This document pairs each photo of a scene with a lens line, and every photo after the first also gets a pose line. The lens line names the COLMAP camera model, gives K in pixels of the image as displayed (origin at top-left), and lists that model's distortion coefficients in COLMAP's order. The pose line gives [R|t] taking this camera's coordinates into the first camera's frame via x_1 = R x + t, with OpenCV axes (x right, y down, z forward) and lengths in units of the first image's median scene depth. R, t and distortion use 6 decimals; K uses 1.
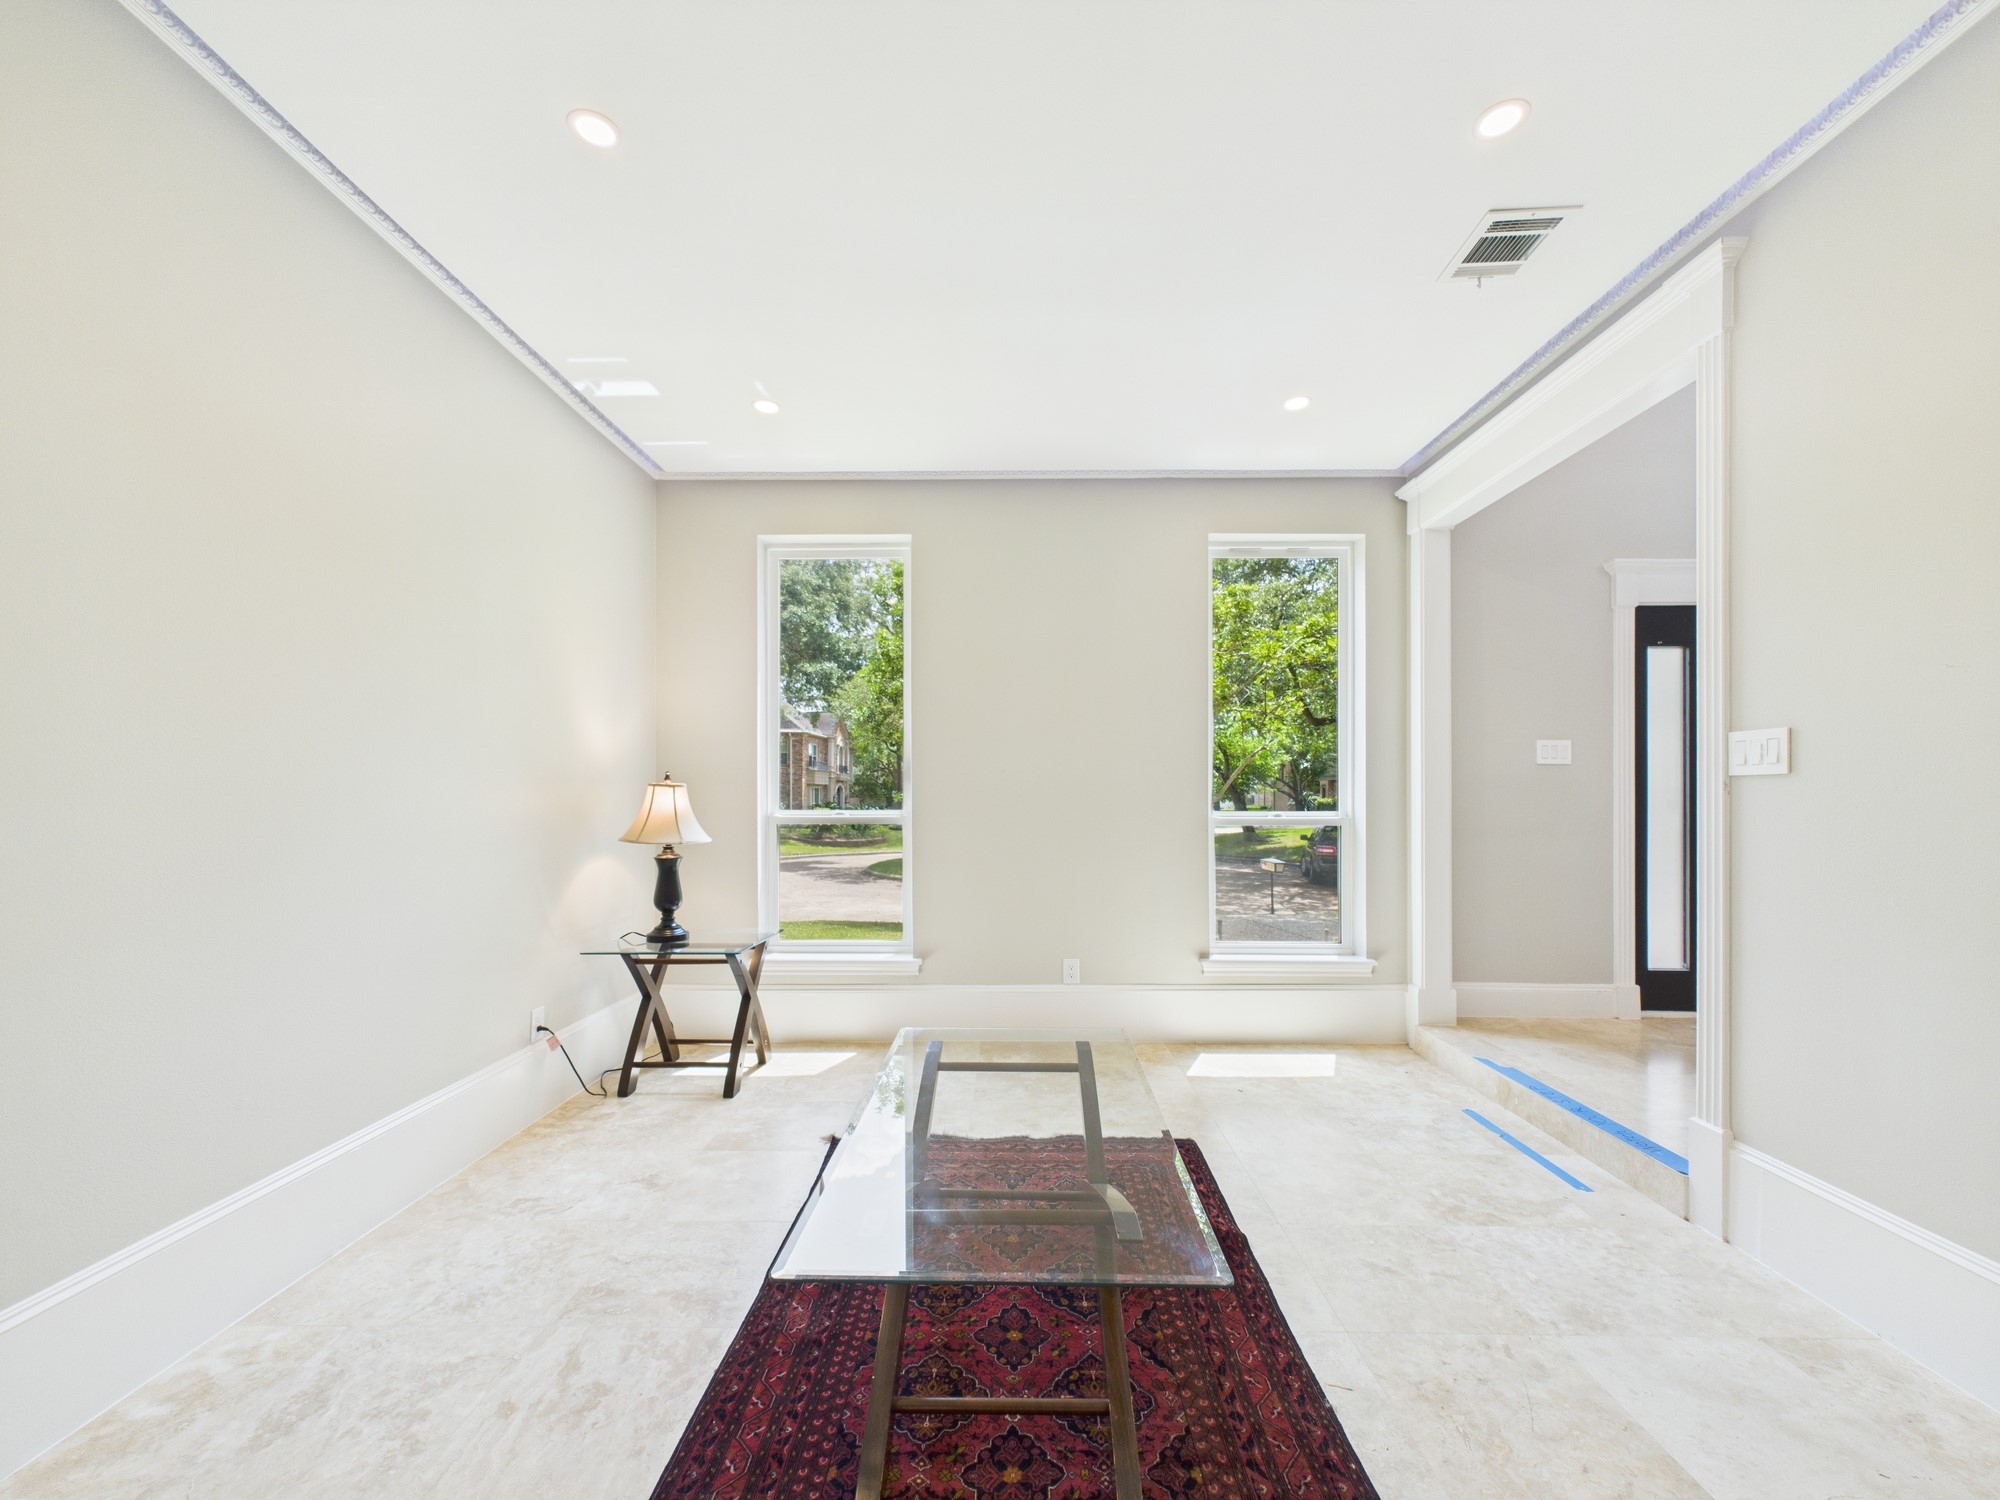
lens RADIAL K [[805.0, 0, 996.6], [0, 805.0, 735.8], [0, 0, 1]] dist [0.001374, -0.000170]
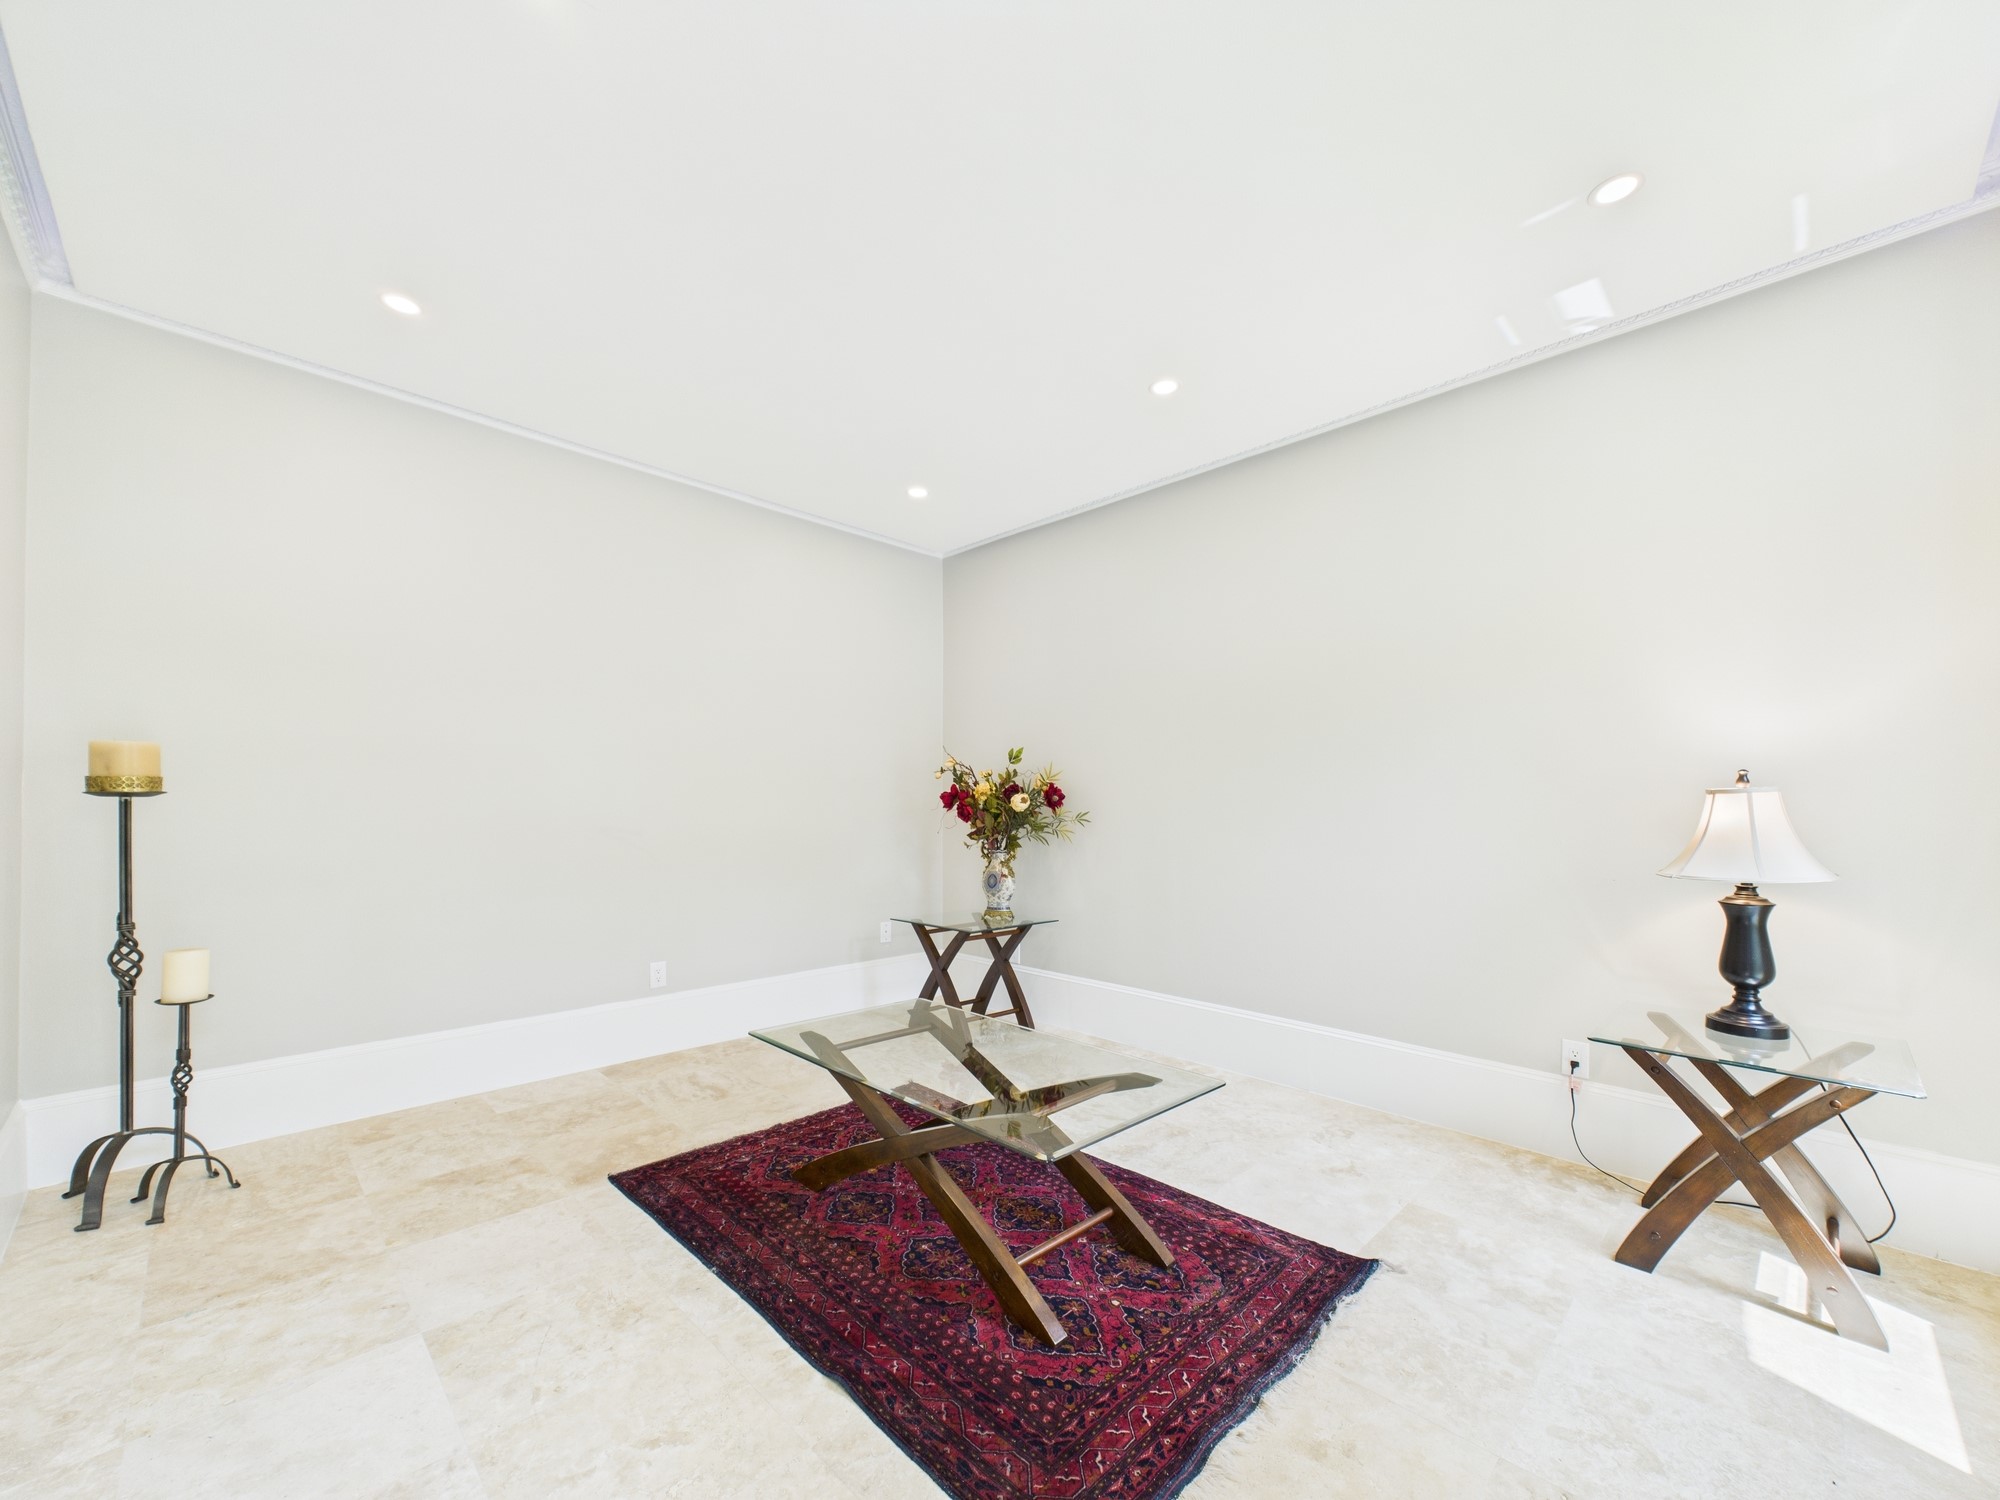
lens RADIAL K [[805.0, 0, 996.6], [0, 805.0, 735.8], [0, 0, 1]] dist [0.001374, -0.000170]
pose [[-0.703884, -0.066147, -0.707229, 0.695452], [0.047458, 0.989050, -0.139739, 0.118148], [0.708728, -0.131923, -0.693037, 1.524856]]
